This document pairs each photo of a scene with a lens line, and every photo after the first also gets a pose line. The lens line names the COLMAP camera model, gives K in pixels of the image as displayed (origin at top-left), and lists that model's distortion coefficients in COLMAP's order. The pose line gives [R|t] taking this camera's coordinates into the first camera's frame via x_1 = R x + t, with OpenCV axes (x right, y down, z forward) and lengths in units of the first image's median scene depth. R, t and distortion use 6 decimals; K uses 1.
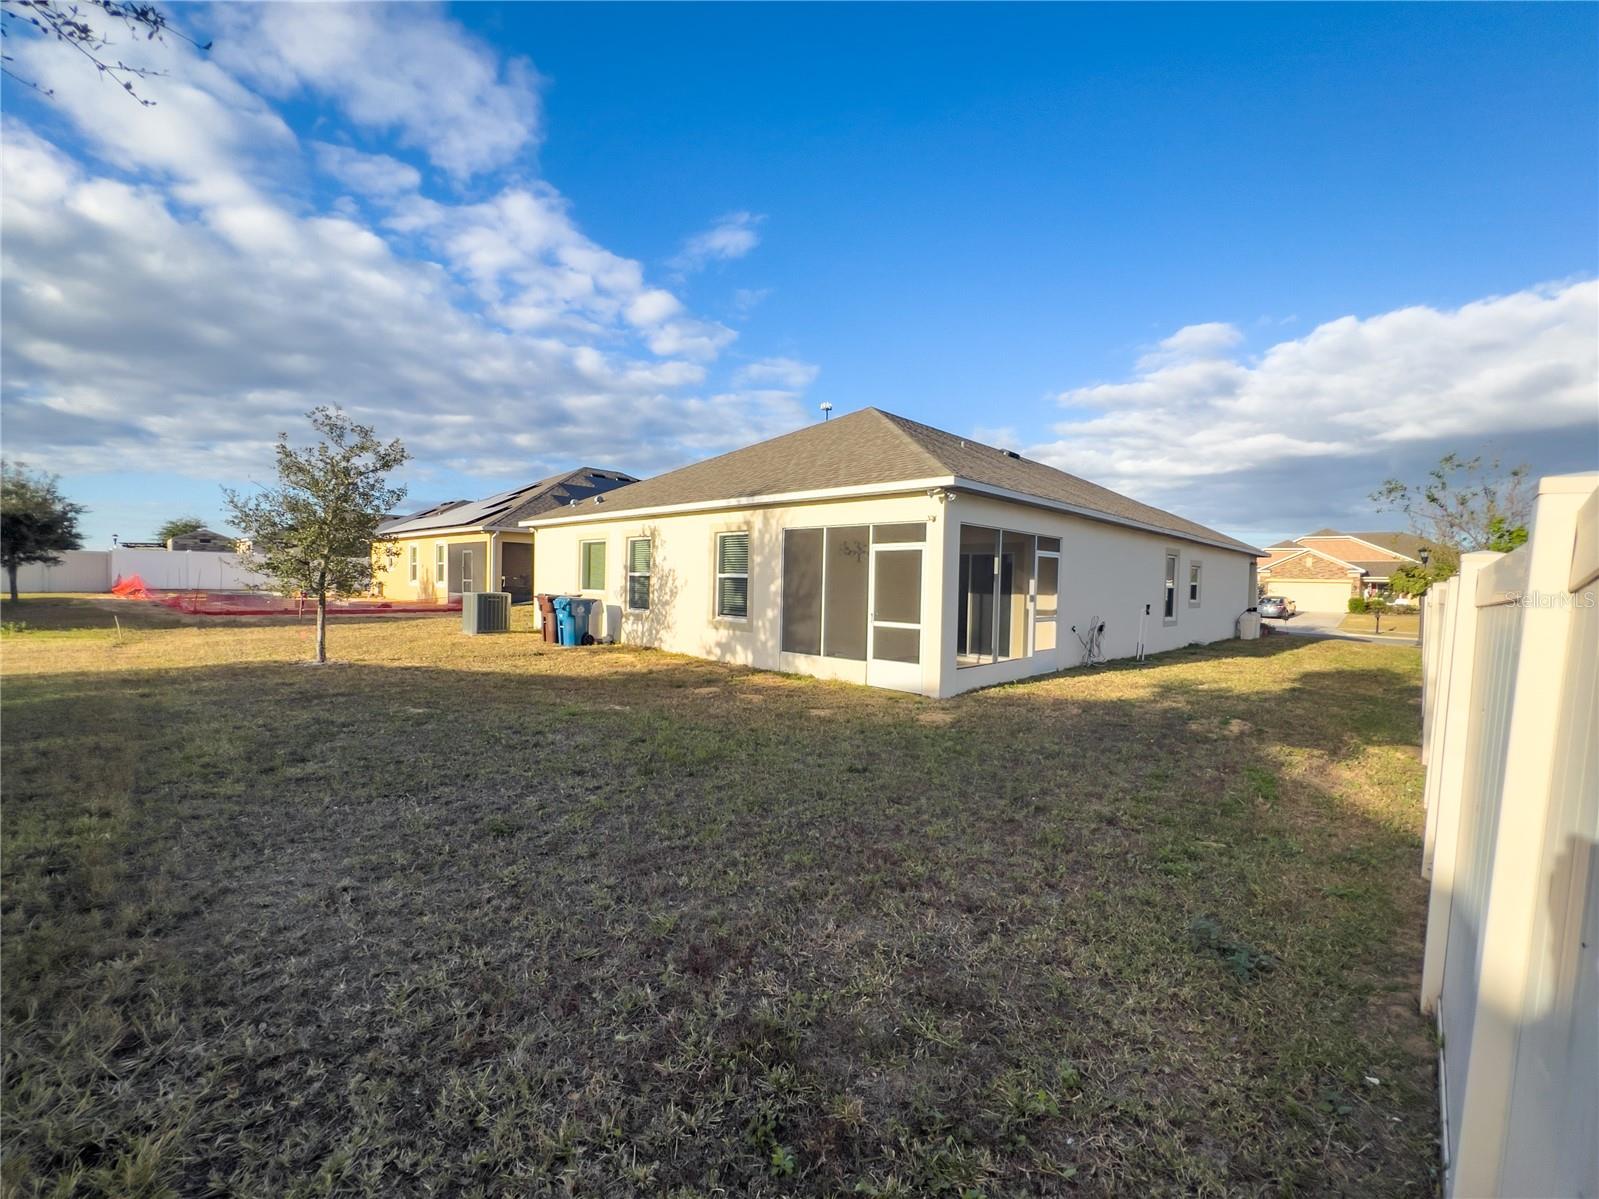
lens RADIAL K [[649.1, 0, 751.2], [0, 649.1, 619.8], [0, 0, 1]] dist [-0.002762, 0.001157]
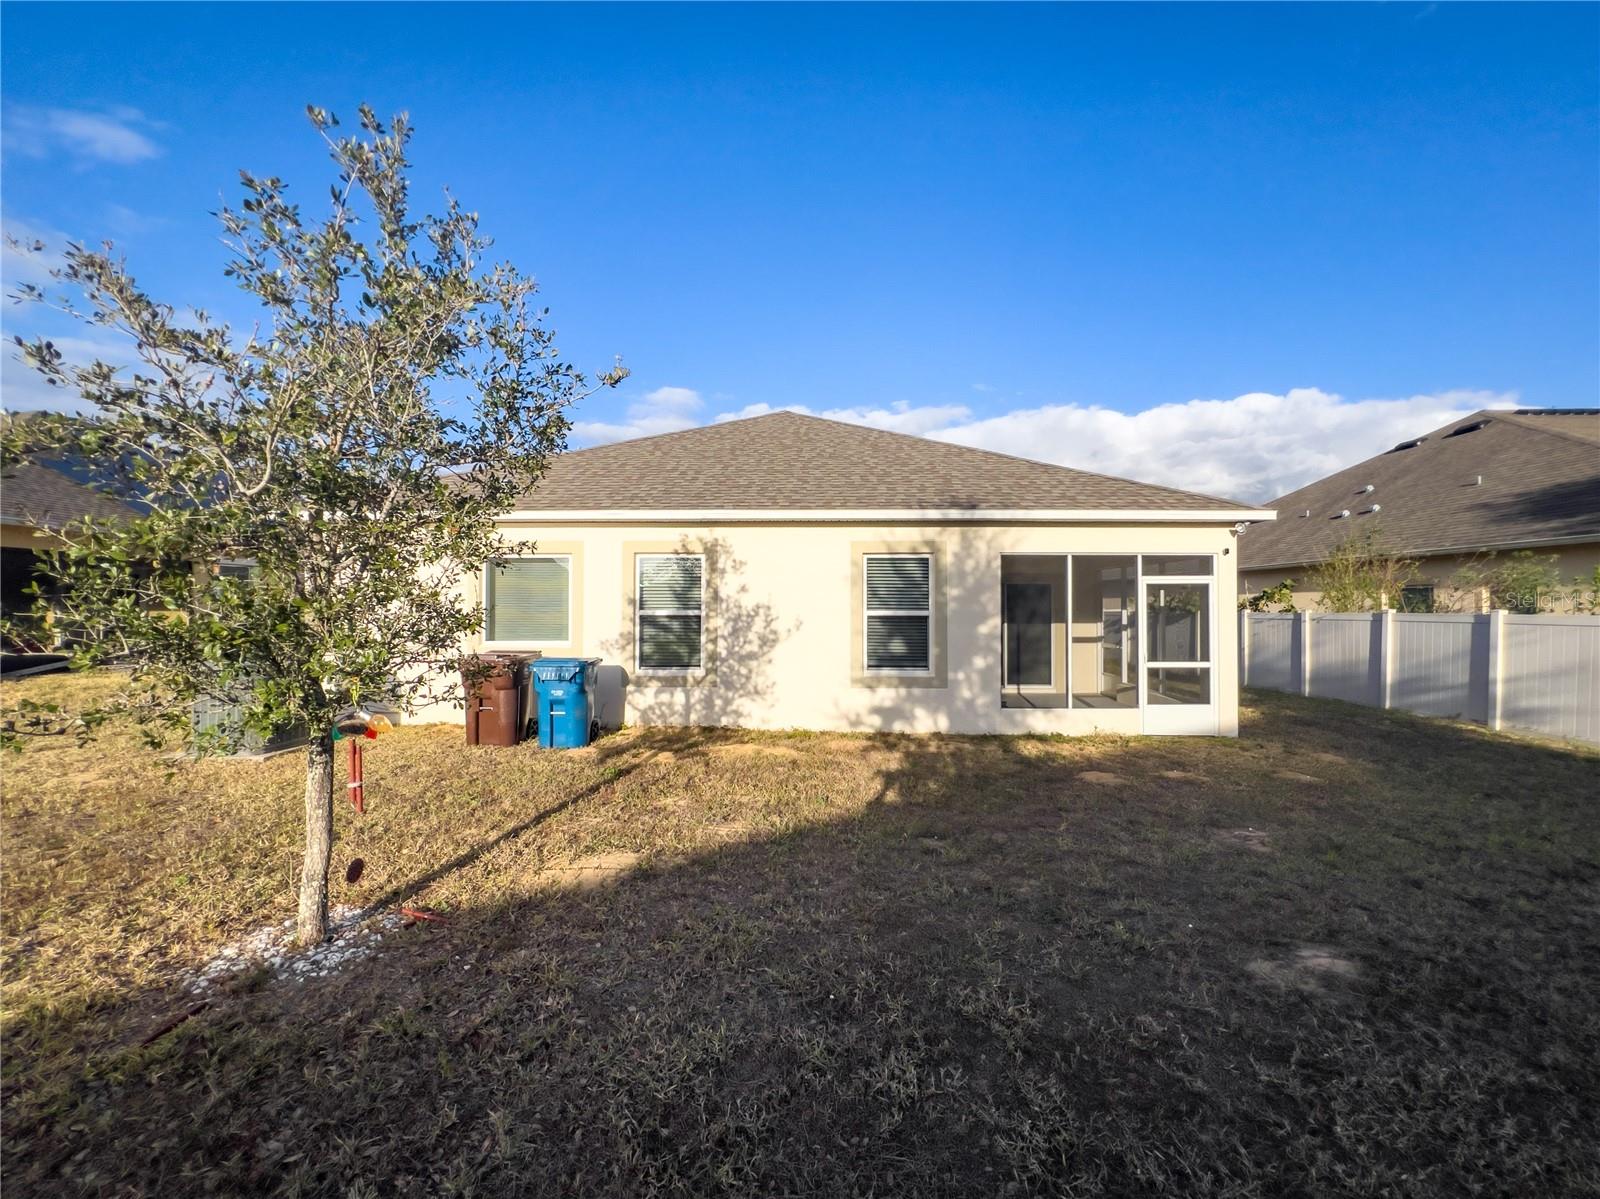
lens RADIAL K [[649.6, 0, 800.1], [0, 649.6, 603.0], [0, 0, 1]] dist [-0.002762, 0.001157]
pose [[0.716841, -0.020490, 0.696936, -0.623212], [0.057458, 0.997904, -0.029761, -0.064673], [-0.694865, 0.061378, 0.716516, 0.553487]]
